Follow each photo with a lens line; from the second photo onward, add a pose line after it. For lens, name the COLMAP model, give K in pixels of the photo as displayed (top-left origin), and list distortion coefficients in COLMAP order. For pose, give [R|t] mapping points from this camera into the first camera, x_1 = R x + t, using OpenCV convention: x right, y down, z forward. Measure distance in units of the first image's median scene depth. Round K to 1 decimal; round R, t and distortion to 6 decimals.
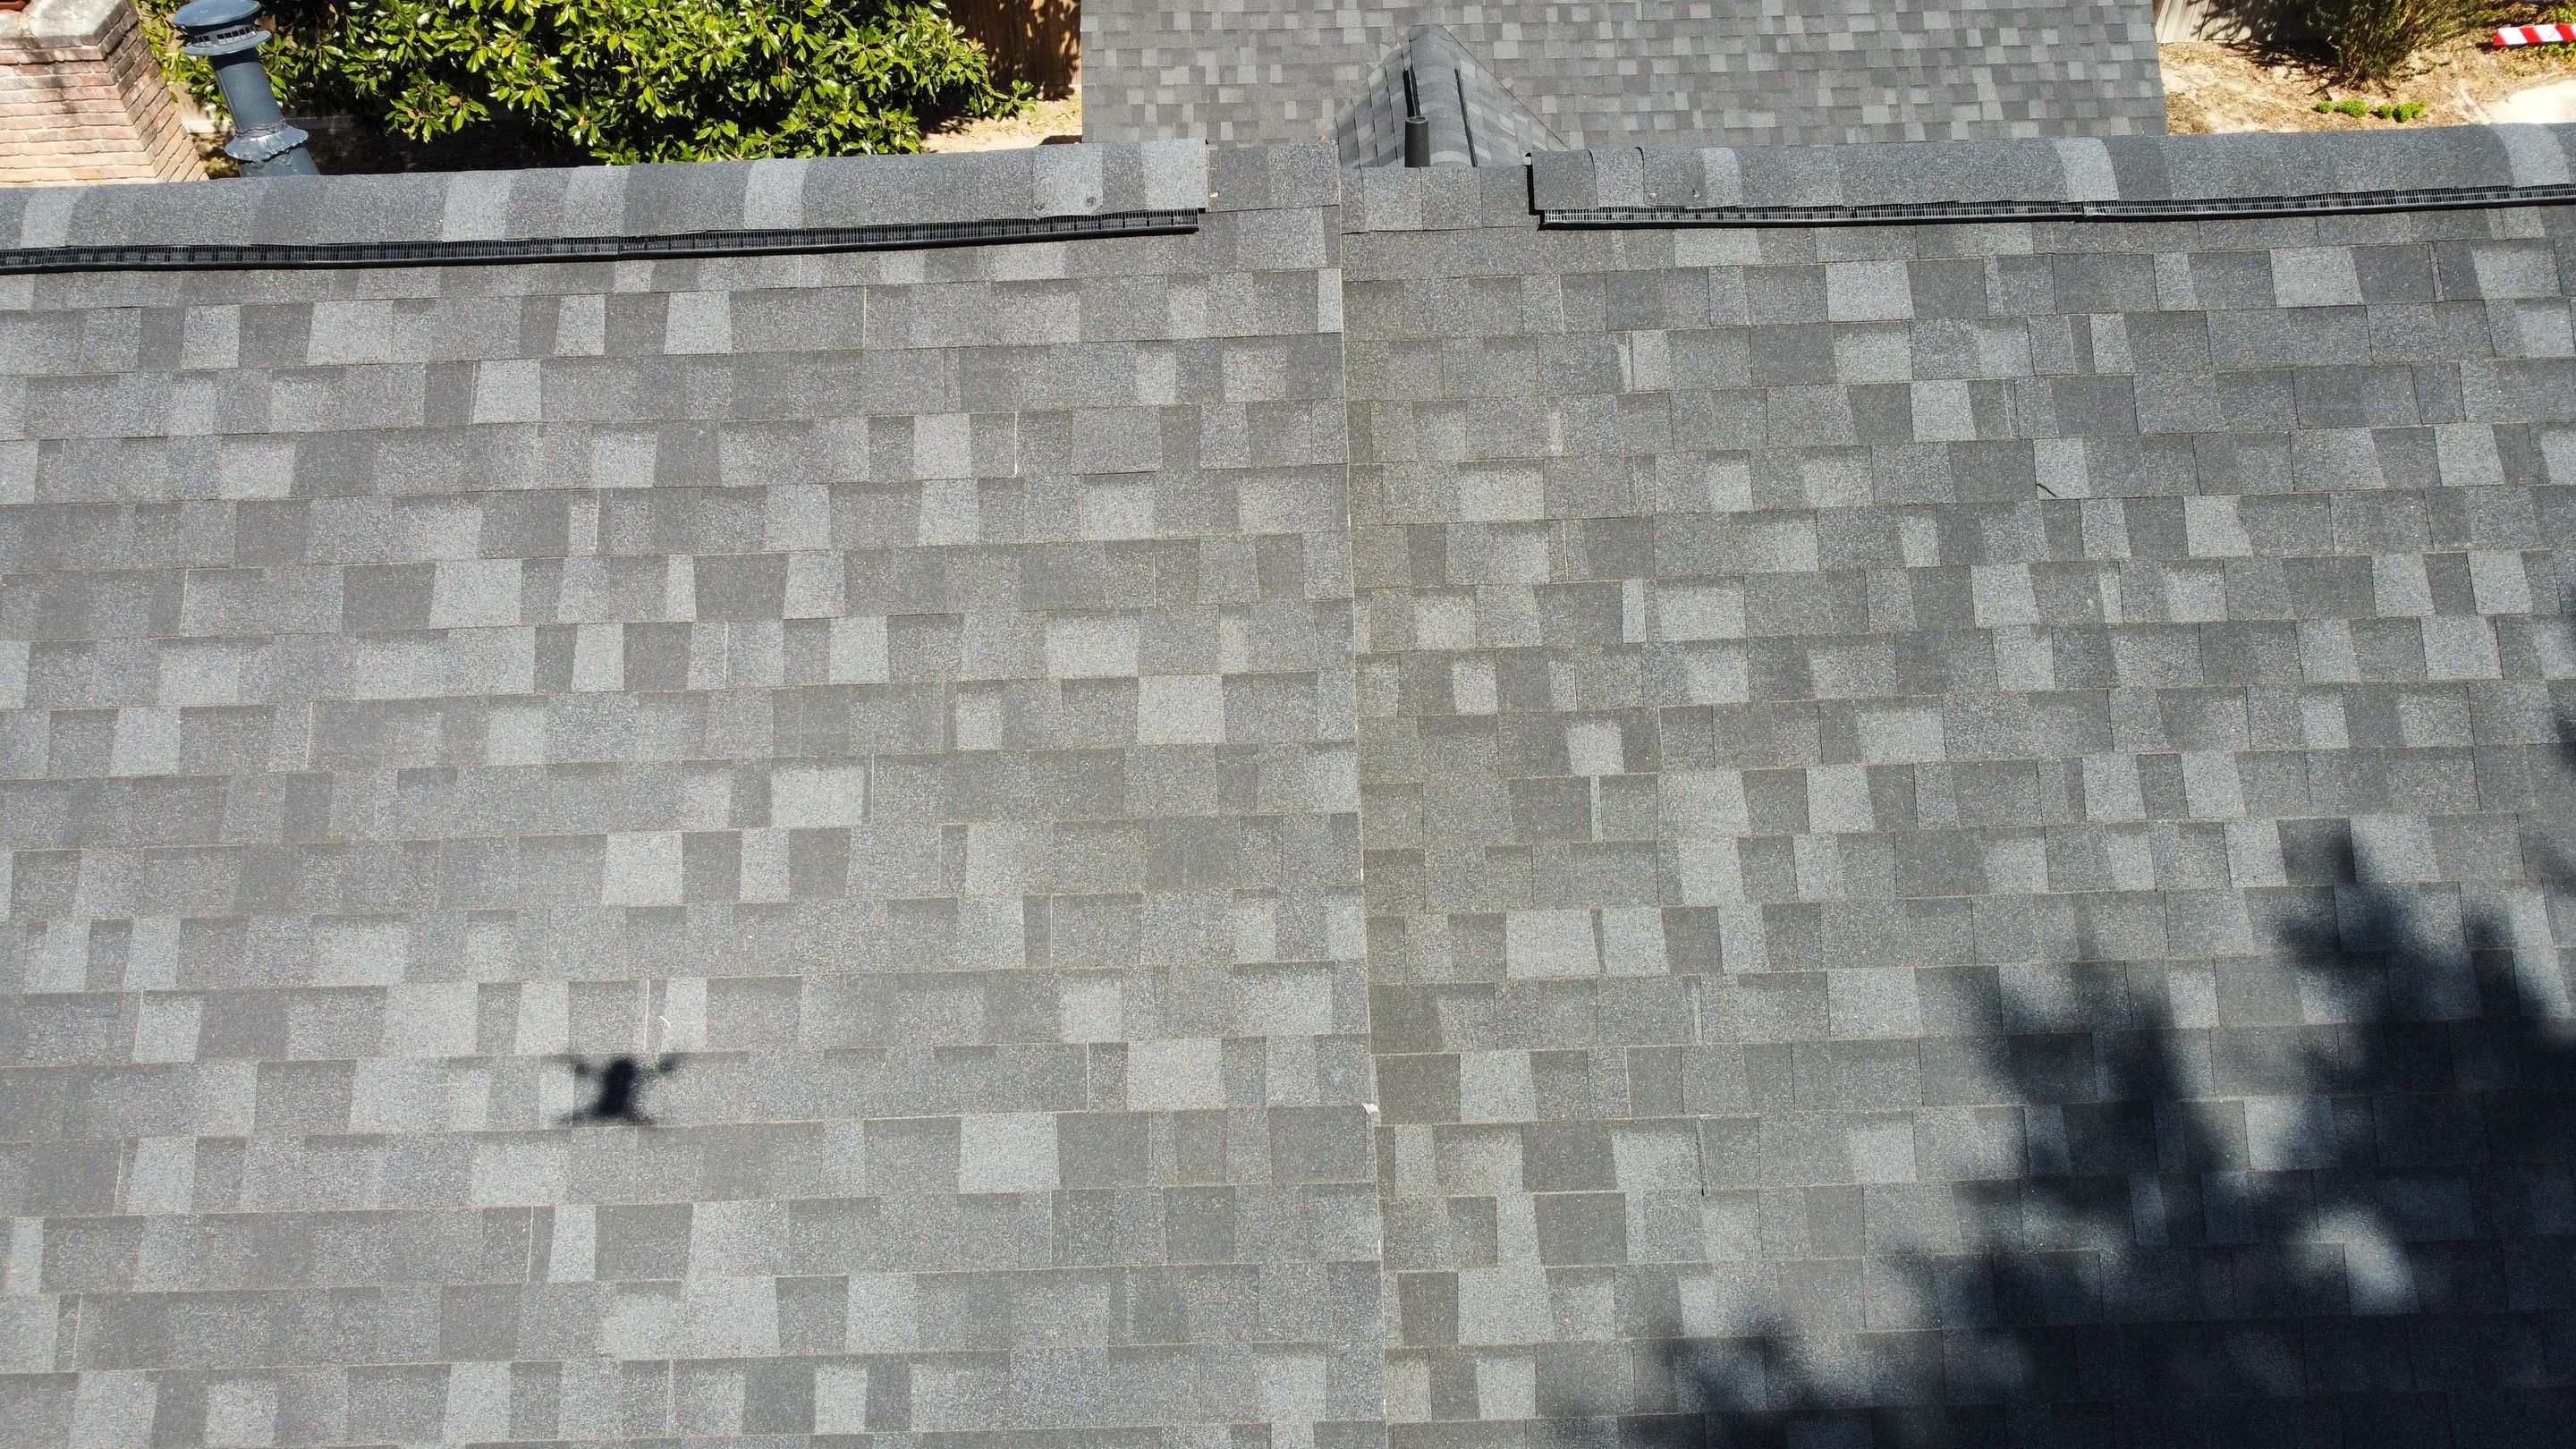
lens RADIAL K [[1958.2, 0, 1281.1], [0, 1958.2, 716.2], [0, 0, 1]] dist [-0.007299, 0.000302]
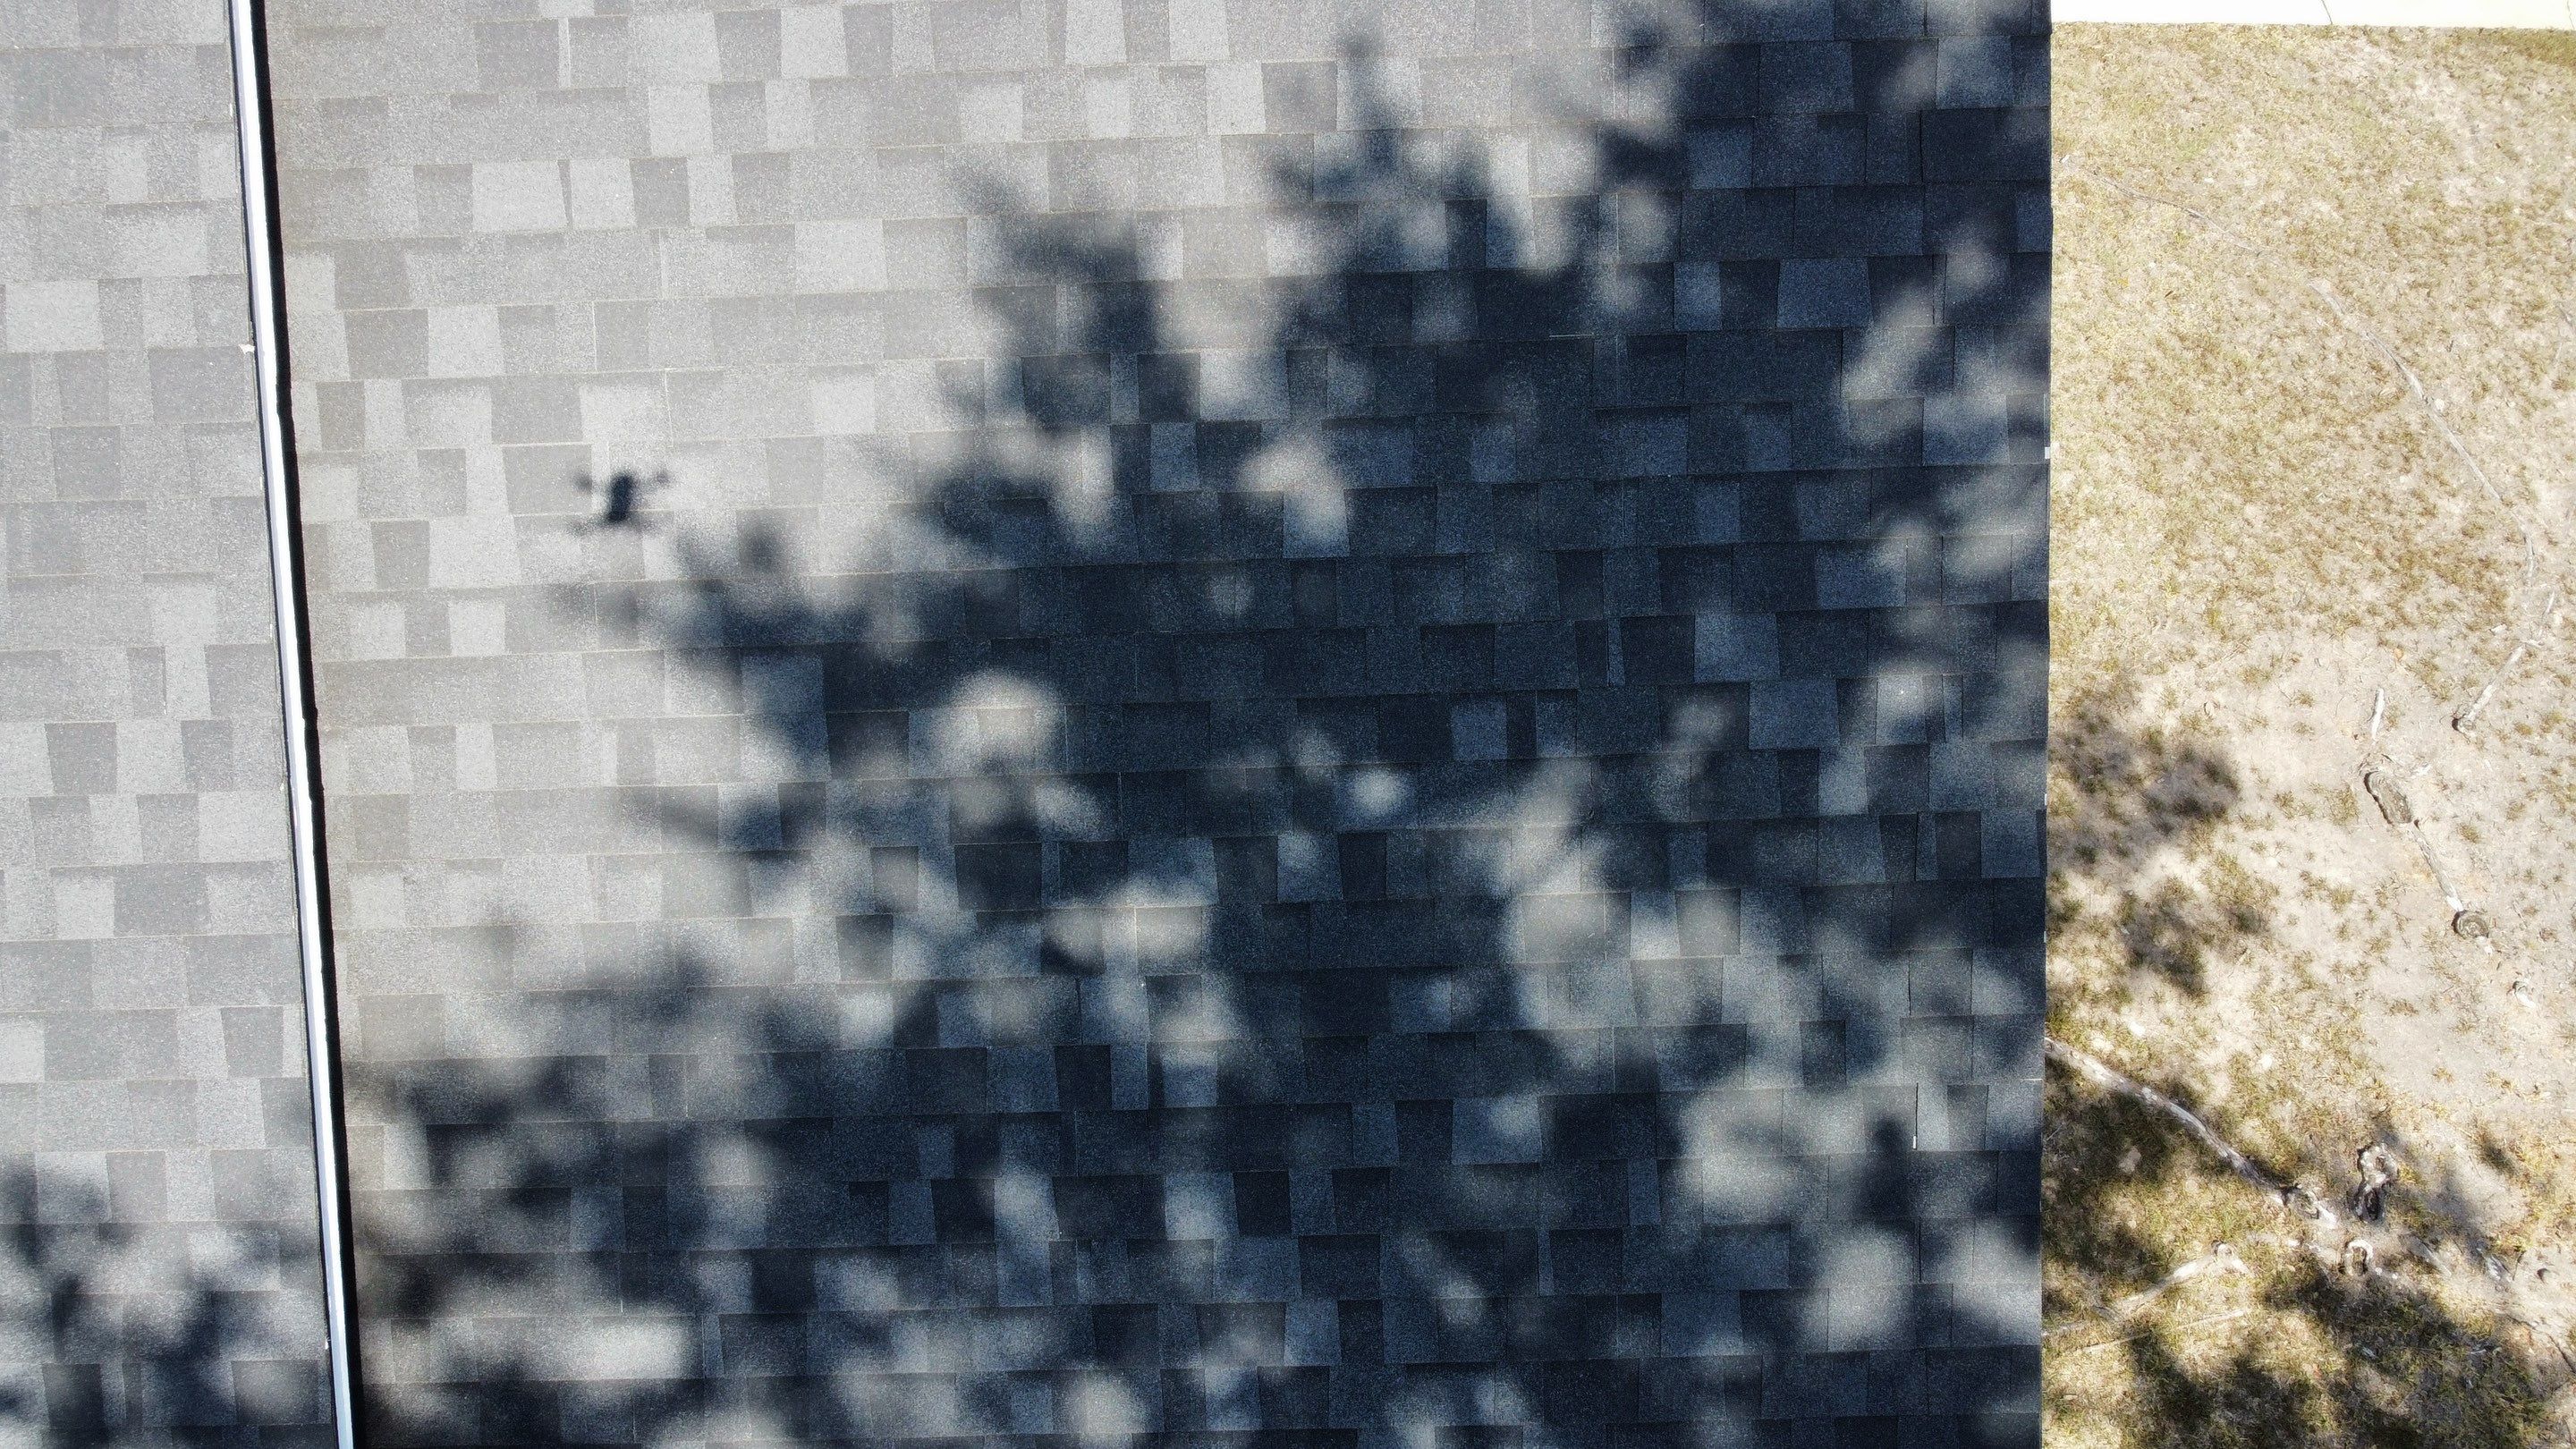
lens RADIAL K [[1954.8, 0, 1280.7], [0, 1954.8, 717.0], [0, 0, 1]] dist [-0.002001, -0.000822]
pose [[0.999989, -0.002817, 0.003762, 0.511606], [0.001586, 0.955767, 0.294120, 0.077450], [-0.004424, -0.294111, 0.955761, -0.015996]]
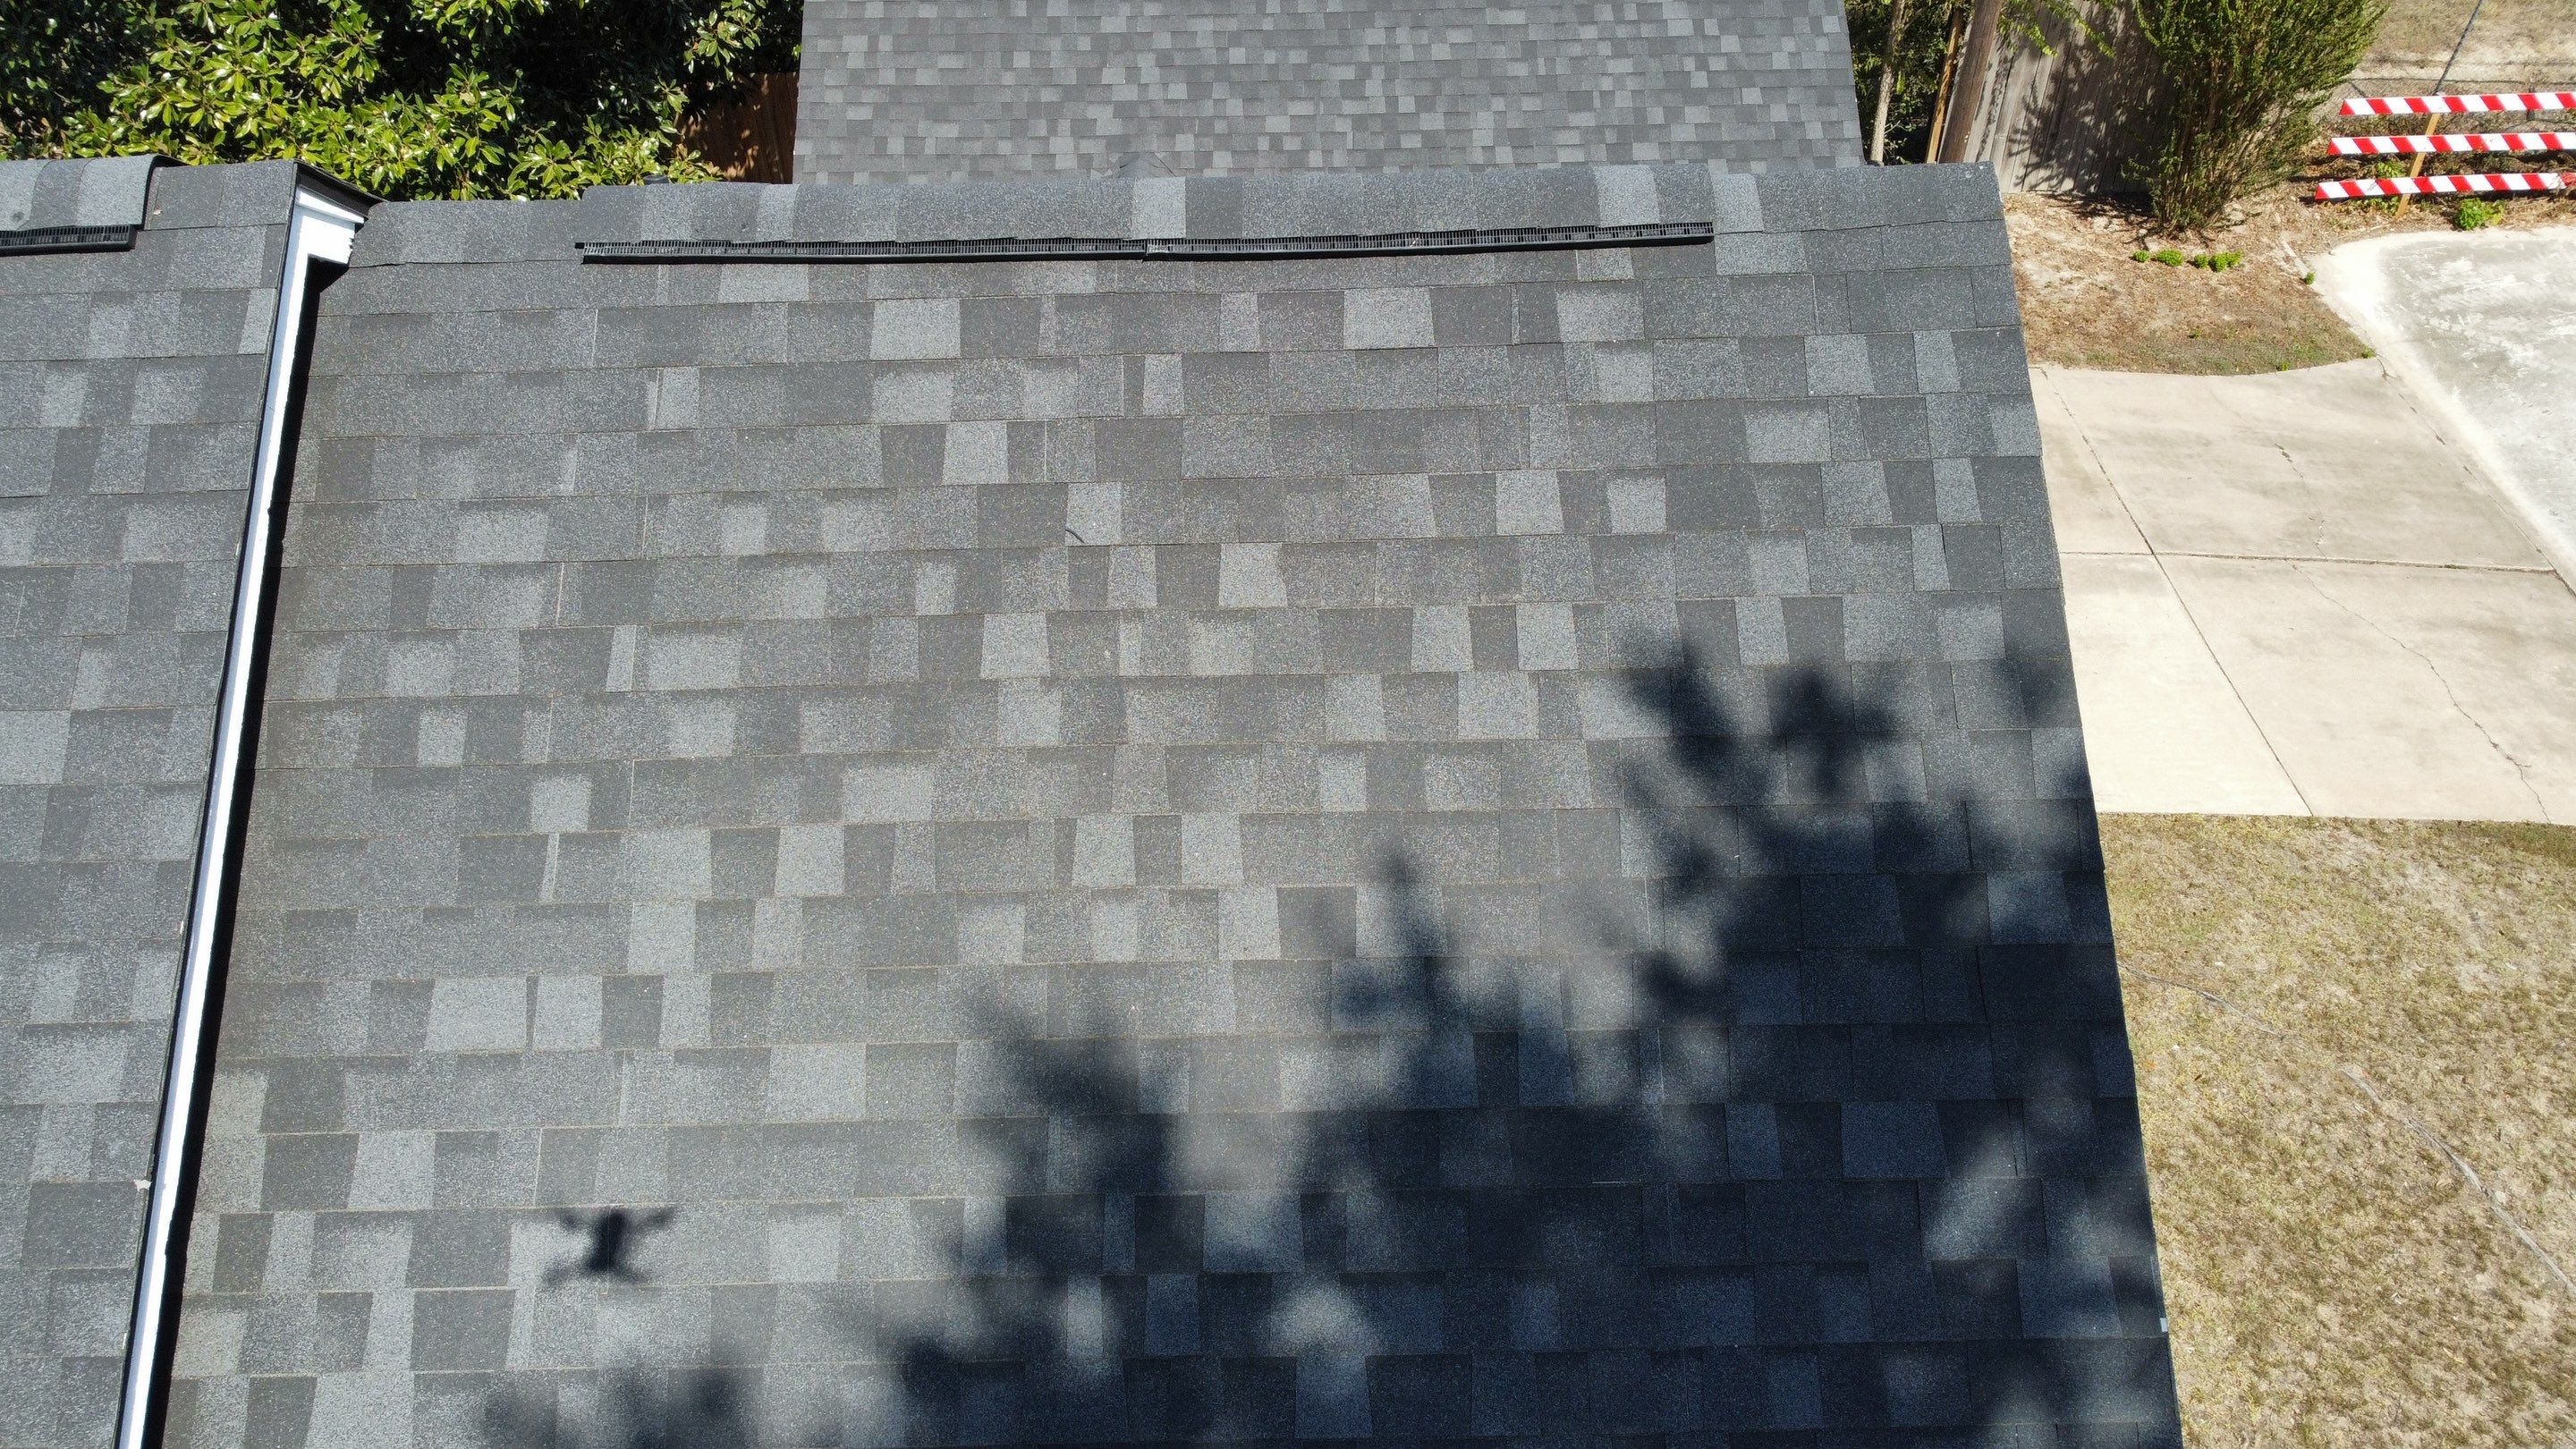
lens RADIAL K [[1954.5, 0, 1279.4], [0, 1954.5, 718.9], [0, 0, 1]] dist [0.003107, -0.005563]
pose [[0.999942, 0.010748, -0.000493, 0.507360], [-0.010754, 0.996974, -0.076991, 0.044485], [-0.000336, 0.076991, 0.997032, 0.075326]]
